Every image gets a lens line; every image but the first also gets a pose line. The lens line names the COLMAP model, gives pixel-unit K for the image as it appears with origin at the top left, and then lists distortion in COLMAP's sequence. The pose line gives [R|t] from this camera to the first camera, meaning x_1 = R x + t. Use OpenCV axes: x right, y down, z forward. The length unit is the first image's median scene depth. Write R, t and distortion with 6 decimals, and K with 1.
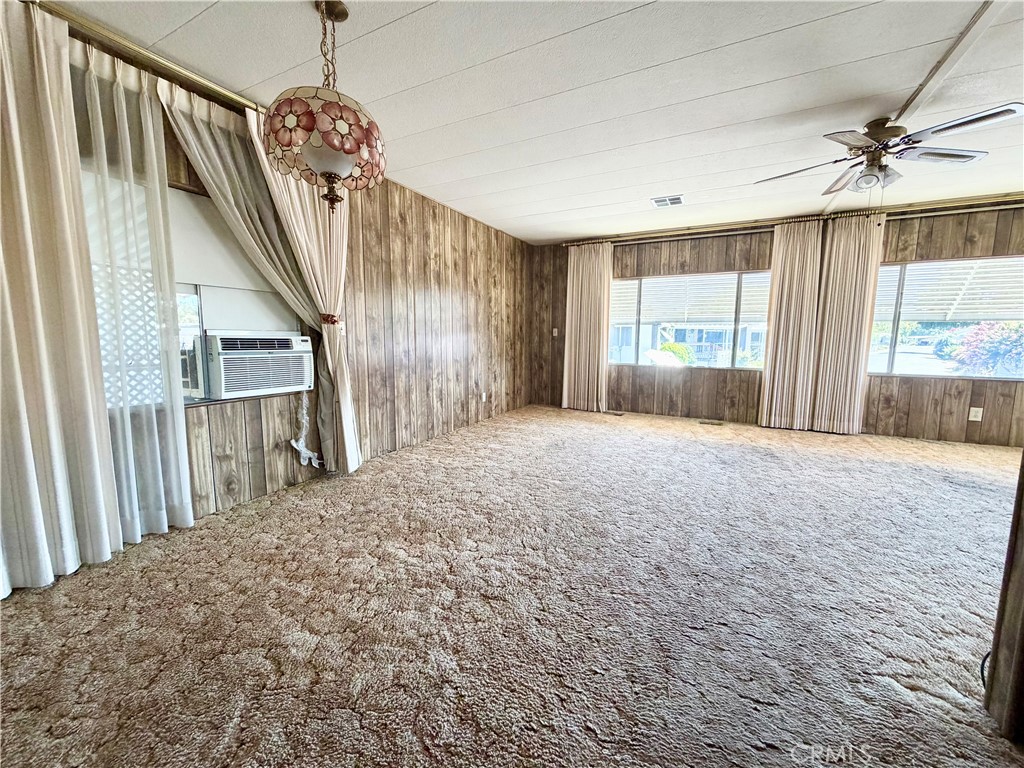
lens RADIAL K [[408.6, 0, 509.1], [0, 408.6, 385.3], [0, 0, 1]] dist [-0.000532, -0.000082]
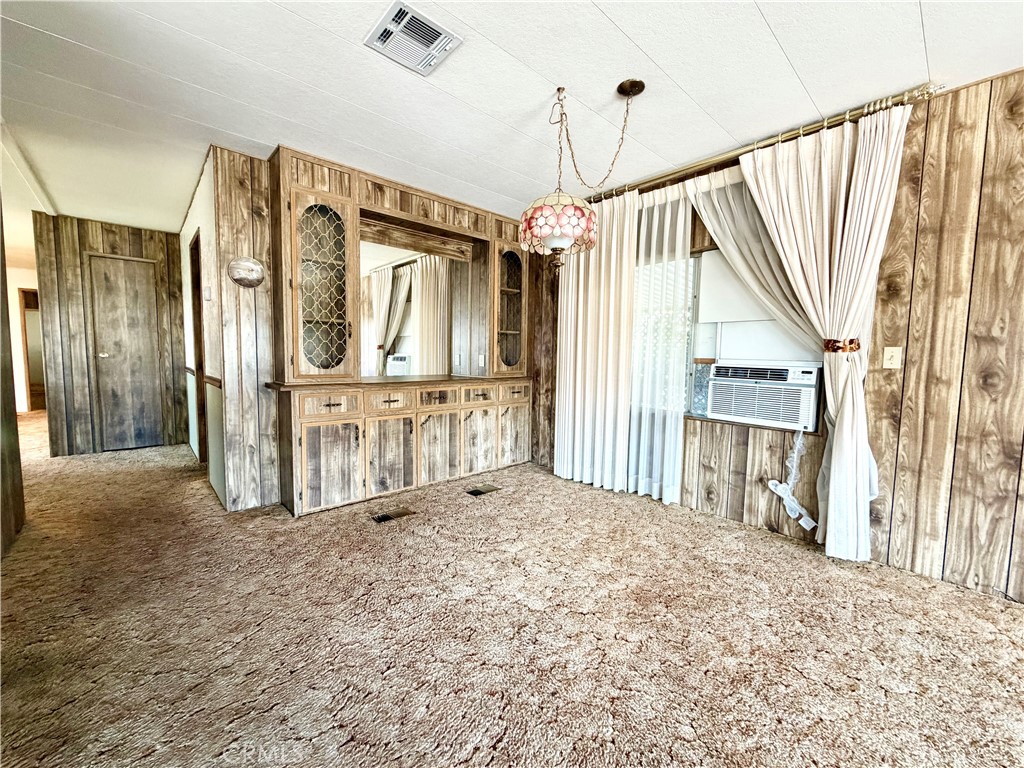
lens RADIAL K [[408.6, 0, 509.1], [0, 408.6, 385.3], [0, 0, 1]] dist [-0.000532, -0.000082]
pose [[-0.342977, 0.056943, -0.937616, 0.559370], [-0.132728, 0.985209, 0.108385, -0.103565], [0.929919, 0.161622, -0.330346, 0.797092]]
